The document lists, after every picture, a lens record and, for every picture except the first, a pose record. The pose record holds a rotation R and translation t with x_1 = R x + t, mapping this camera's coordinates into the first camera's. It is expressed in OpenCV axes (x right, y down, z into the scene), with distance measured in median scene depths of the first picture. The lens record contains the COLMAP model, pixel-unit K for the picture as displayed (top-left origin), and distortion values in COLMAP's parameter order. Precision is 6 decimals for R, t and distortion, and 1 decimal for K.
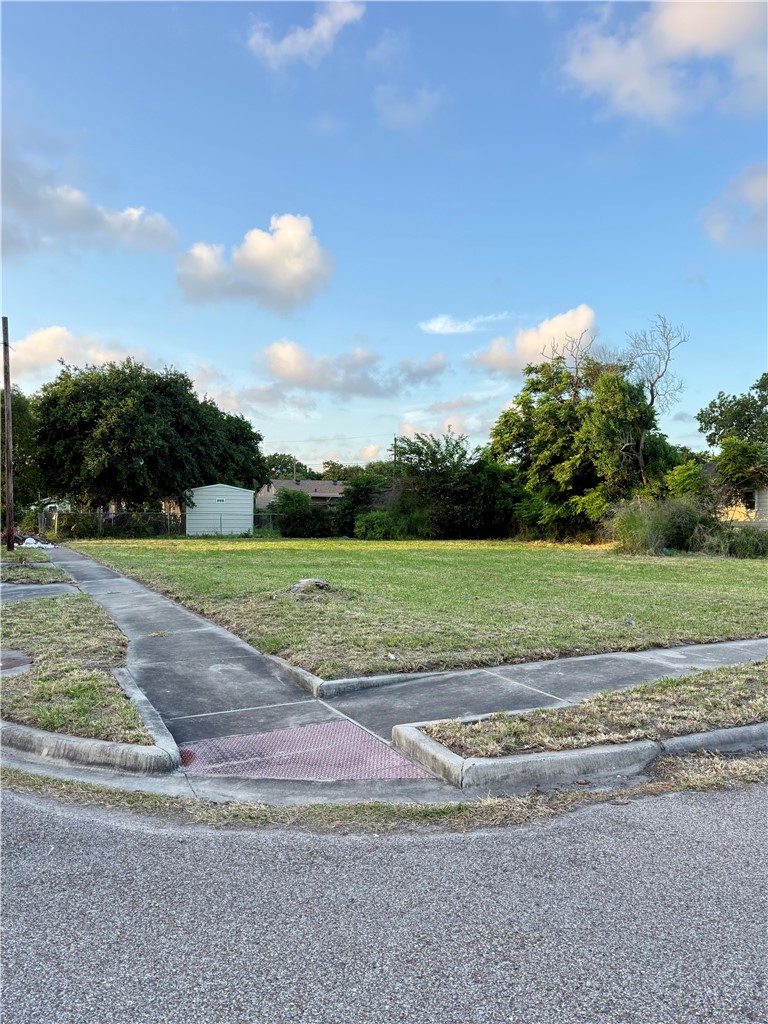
lens RADIAL K [[778.8, 0, 384.0], [0, 778.8, 512.0], [0, 0, 1]] dist [0.092986, -0.001192]
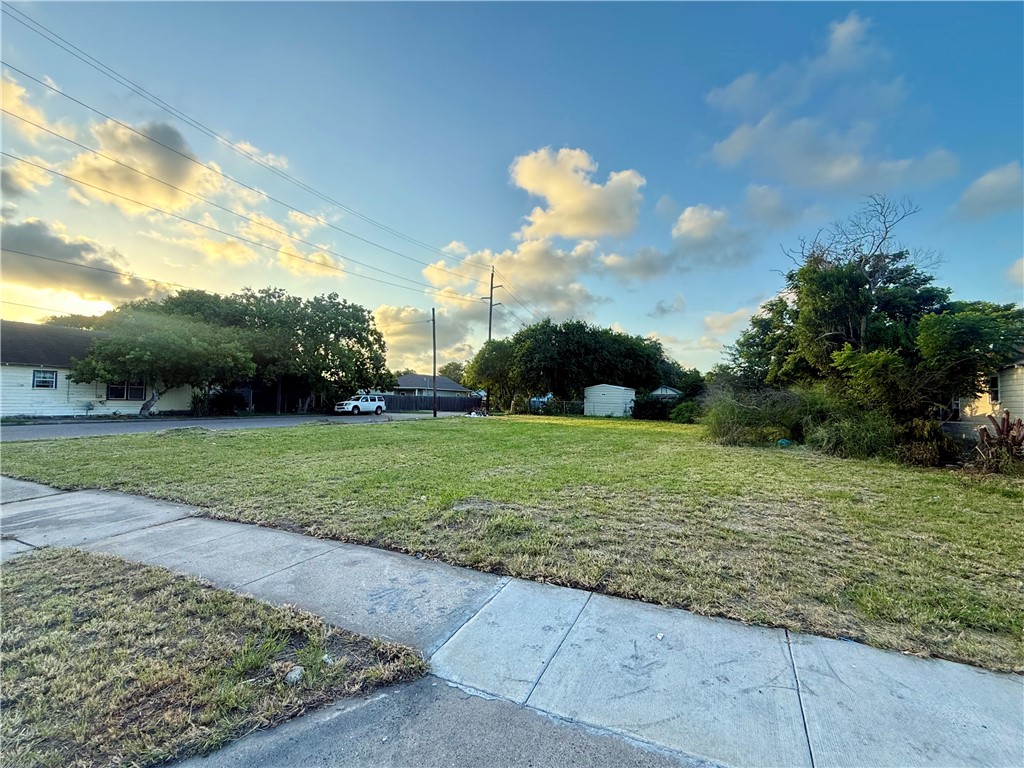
lens RADIAL K [[459.5, 0, 512.0], [0, 459.5, 384.0], [0, 0, 1]] dist [0.098873, -0.062687]
pose [[0.623212, -0.020893, -0.781774, 0.472421], [-0.017552, 0.999018, -0.040691, 0.006579], [0.781856, 0.039081, 0.622233, 0.291815]]
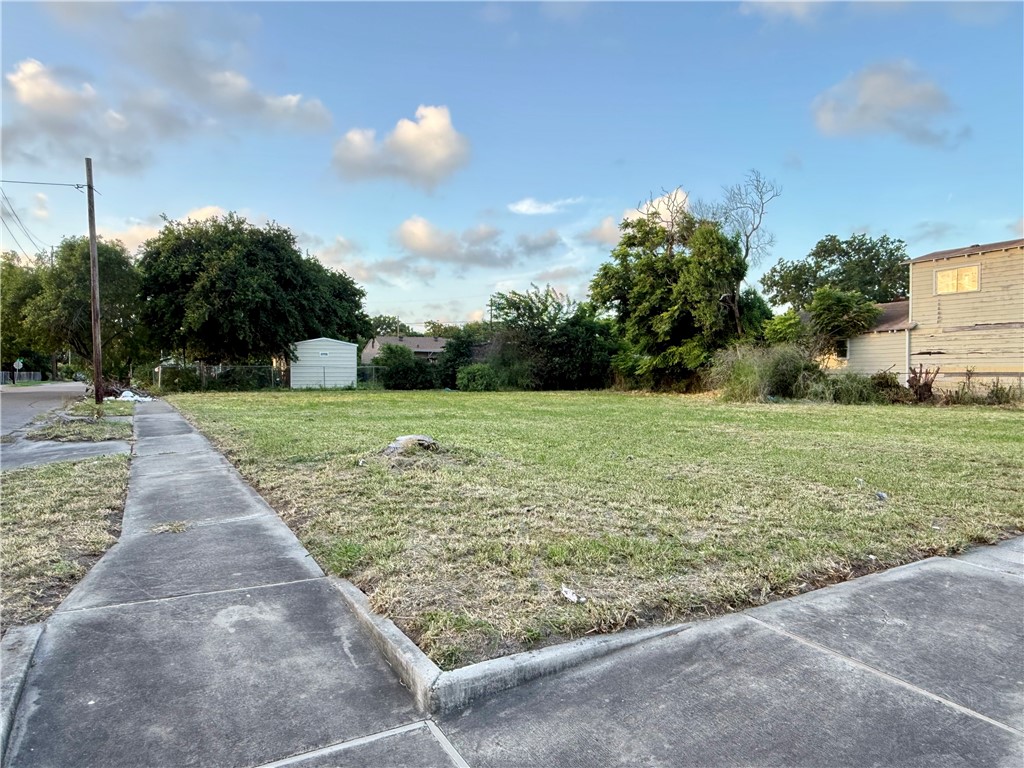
lens RADIAL K [[676.7, 0, 512.0], [0, 676.7, 384.0], [0, 0, 1]] dist [-0.007786, 0.000208]
pose [[0.998707, -0.007739, 0.050252, -0.010650], [0.006676, 0.999751, 0.021284, 0.008133], [-0.050405, -0.020921, 0.998510, 0.121897]]
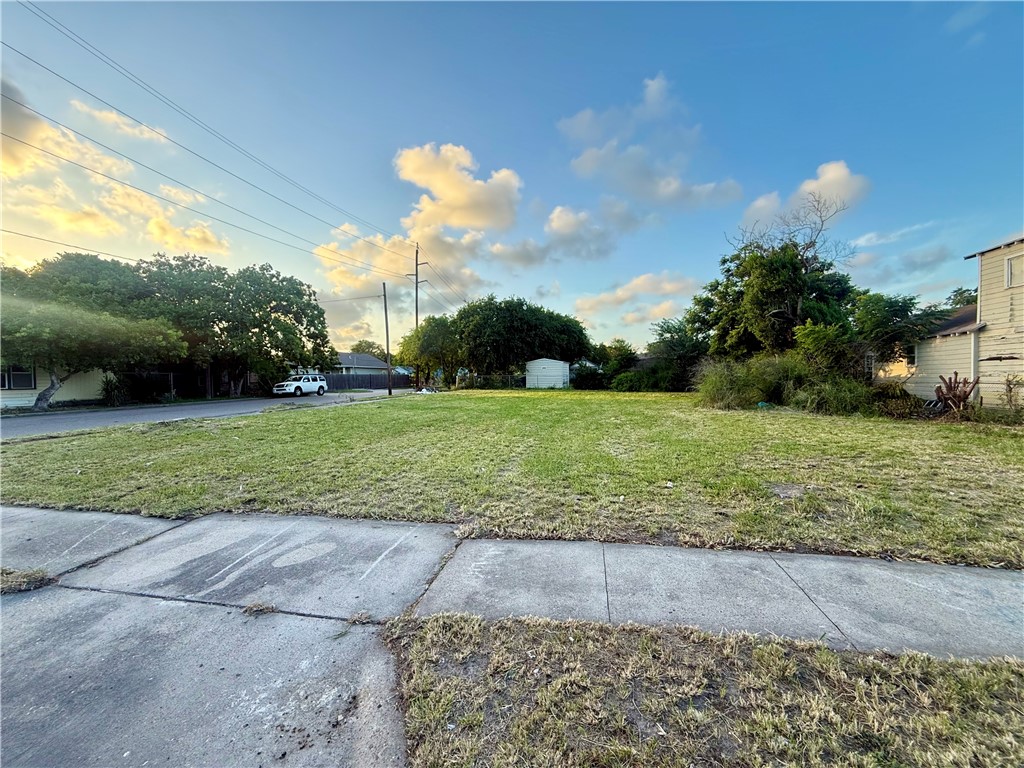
lens RADIAL K [[411.0, 0, 512.0], [0, 411.0, 384.0], [0, 0, 1]] dist [-0.000131, 0.000261]
pose [[0.796435, 0.000417, -0.604724, 0.326749], [0.013523, 0.999737, 0.018499, 0.003860], [0.604573, -0.022910, 0.796220, 0.253749]]
